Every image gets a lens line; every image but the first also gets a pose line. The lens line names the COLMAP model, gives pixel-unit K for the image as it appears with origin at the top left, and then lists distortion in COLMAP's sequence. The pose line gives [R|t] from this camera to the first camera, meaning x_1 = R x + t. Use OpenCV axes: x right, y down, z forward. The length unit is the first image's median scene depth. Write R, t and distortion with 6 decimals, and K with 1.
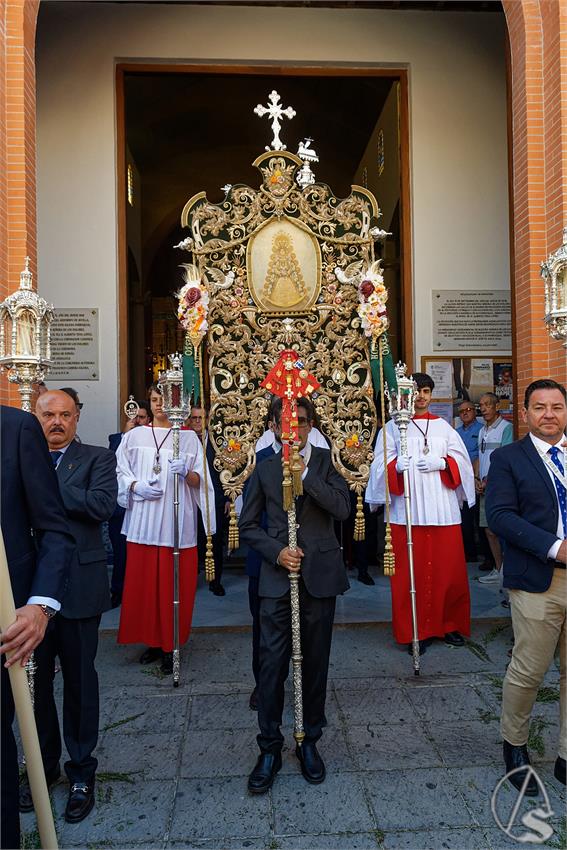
lens RADIAL K [[642.8, 0, 283.4], [0, 642.8, 429.9], [0, 0, 1]] dist [-0.008087, 0.013647]
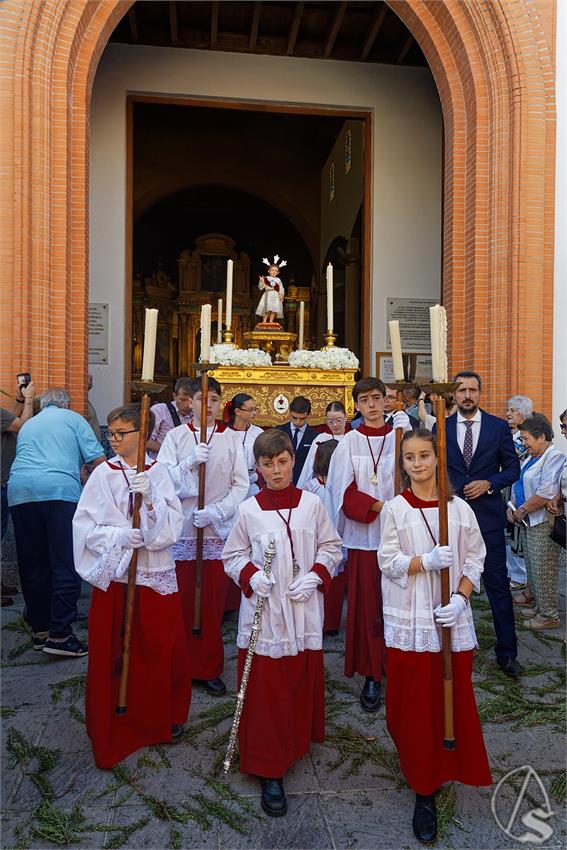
lens RADIAL K [[642.8, 0, 283.6], [0, 642.8, 427.6], [0, 0, 1]] dist [-0.008087, 0.013647]
pose [[0.997813, 0.023118, 0.061932, -0.033032], [-0.024195, 0.999568, 0.016686, 0.012543], [-0.061520, -0.018148, 0.997941, -0.209015]]
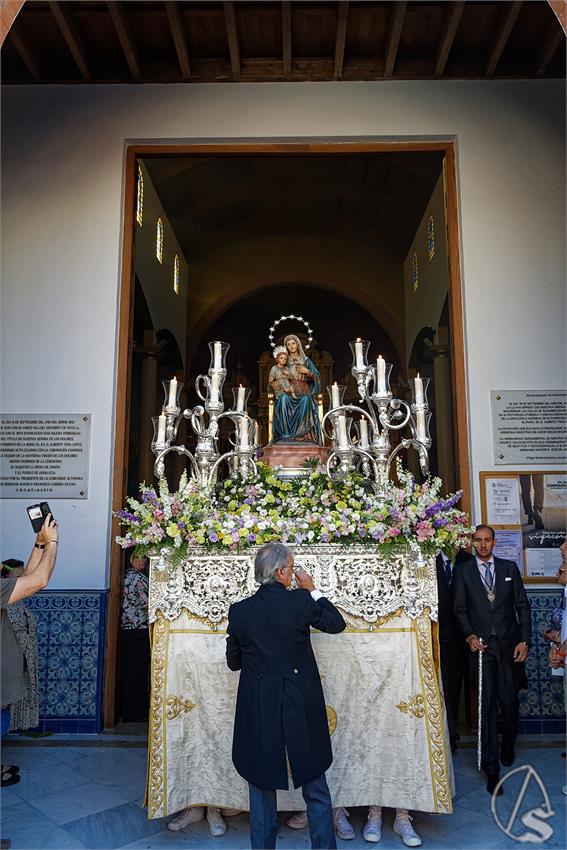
lens RADIAL K [[642.8, 0, 288.5], [0, 642.8, 422.5], [0, 0, 1]] dist [-0.008087, 0.013647]
pose [[0.997042, -0.000068, -0.076853, 0.037274], [-0.010491, 0.990518, -0.136985, -0.062988], [0.076133, 0.137387, 0.987587, 0.177587]]
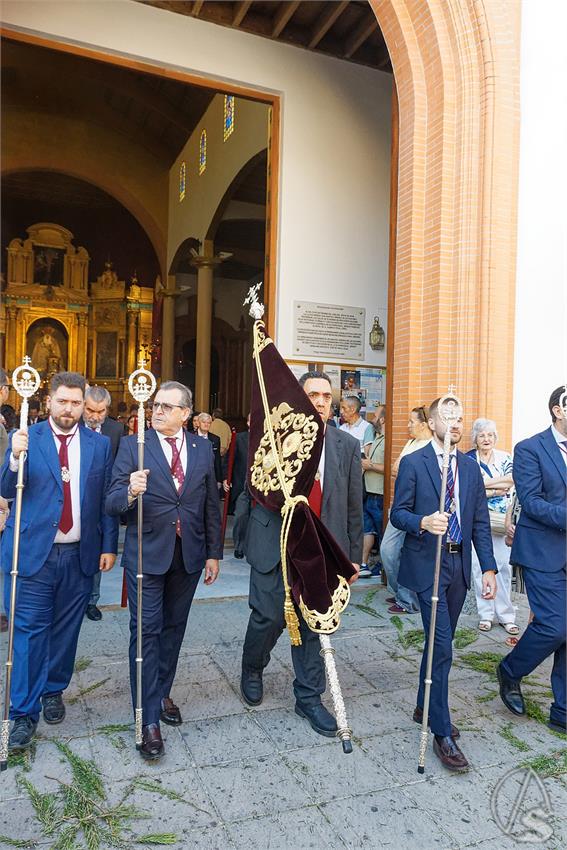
lens RADIAL K [[642.8, 0, 284.9], [0, 642.8, 425.4], [0, 0, 1]] dist [-0.008087, 0.013647]
pose [[0.947889, 0.044443, 0.315487, -0.126124], [-0.045190, 0.998966, -0.004952, 0.004281], [-0.315380, -0.009563, 0.948917, -0.051671]]
